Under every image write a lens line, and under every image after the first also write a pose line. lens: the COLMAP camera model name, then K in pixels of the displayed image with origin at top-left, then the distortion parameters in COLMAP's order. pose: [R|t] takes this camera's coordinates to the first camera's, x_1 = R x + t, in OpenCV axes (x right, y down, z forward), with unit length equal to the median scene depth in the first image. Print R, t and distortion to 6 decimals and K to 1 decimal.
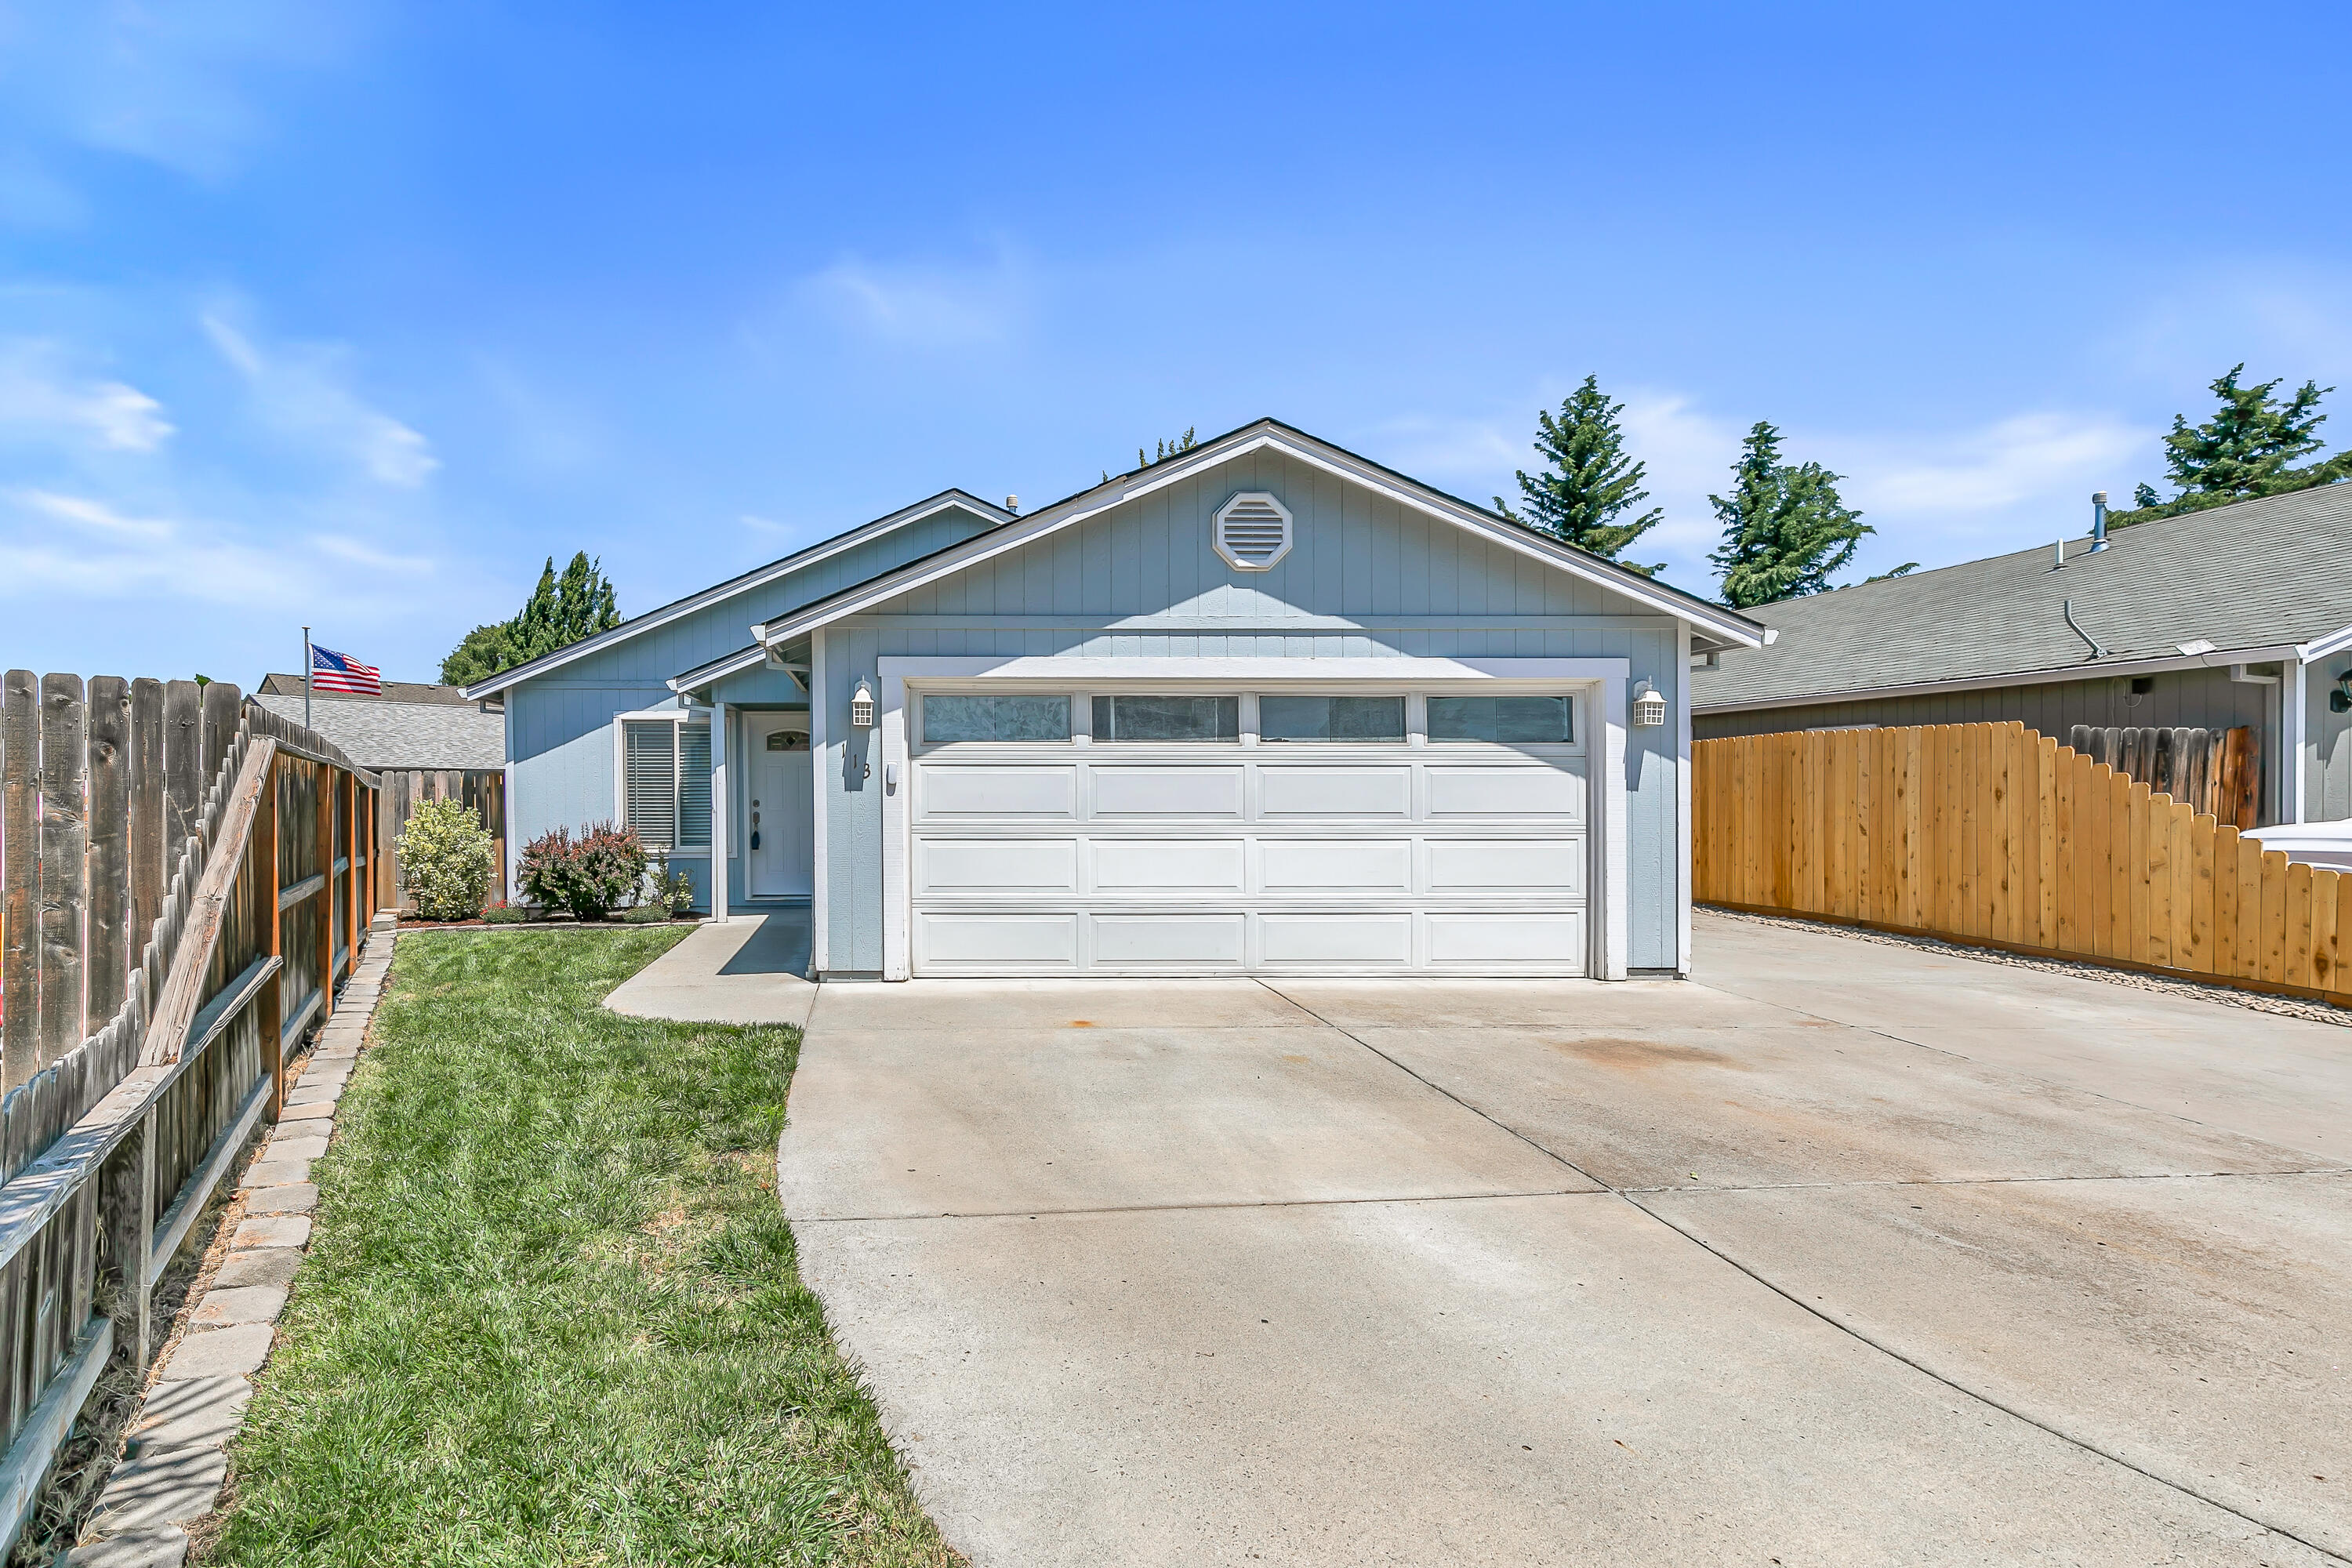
lens RADIAL K [[1146.7, 0, 1011.7], [0, 1146.7, 827.0], [0, 0, 1]] dist [0.018277, -0.001035]
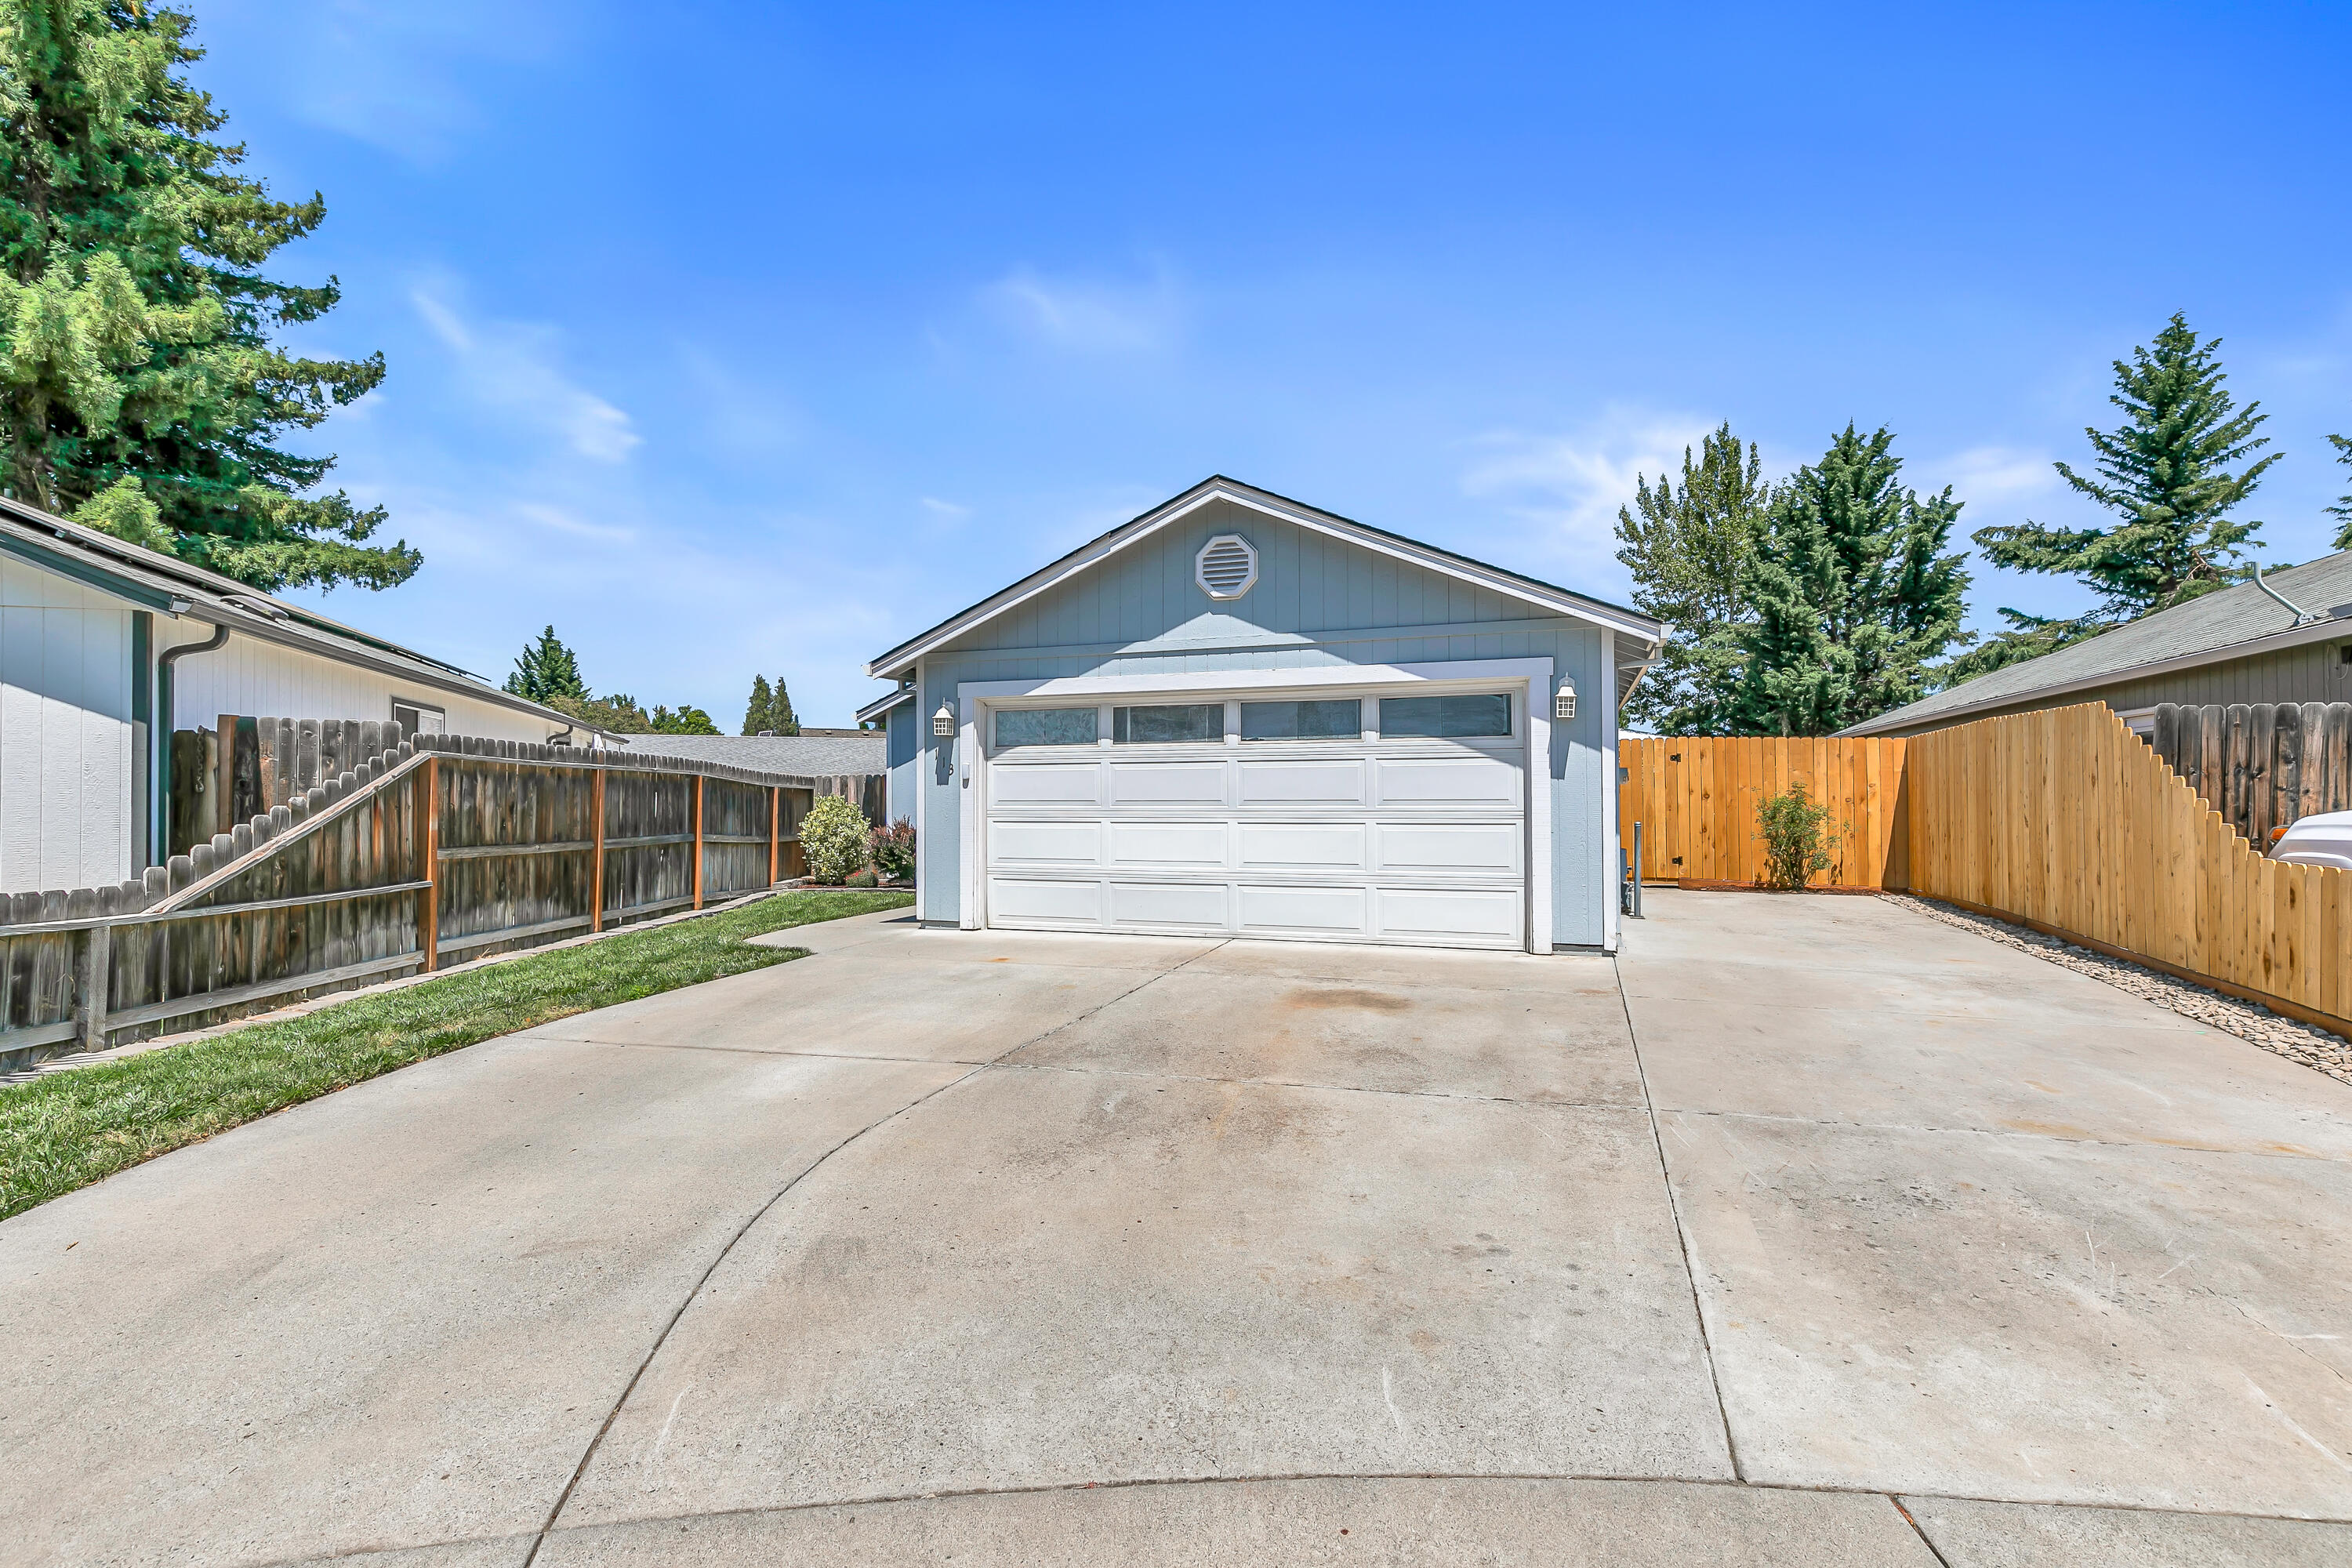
lens RADIAL K [[1084.1, 0, 1254.9], [0, 1084.1, 807.5], [0, 0, 1]] dist [0.009627, -0.001606]
pose [[0.937840, -0.000963, -0.347066, 0.611354], [-0.005946, 0.999805, -0.018840, 0.015594], [0.347016, 0.019733, 0.937652, -0.050194]]
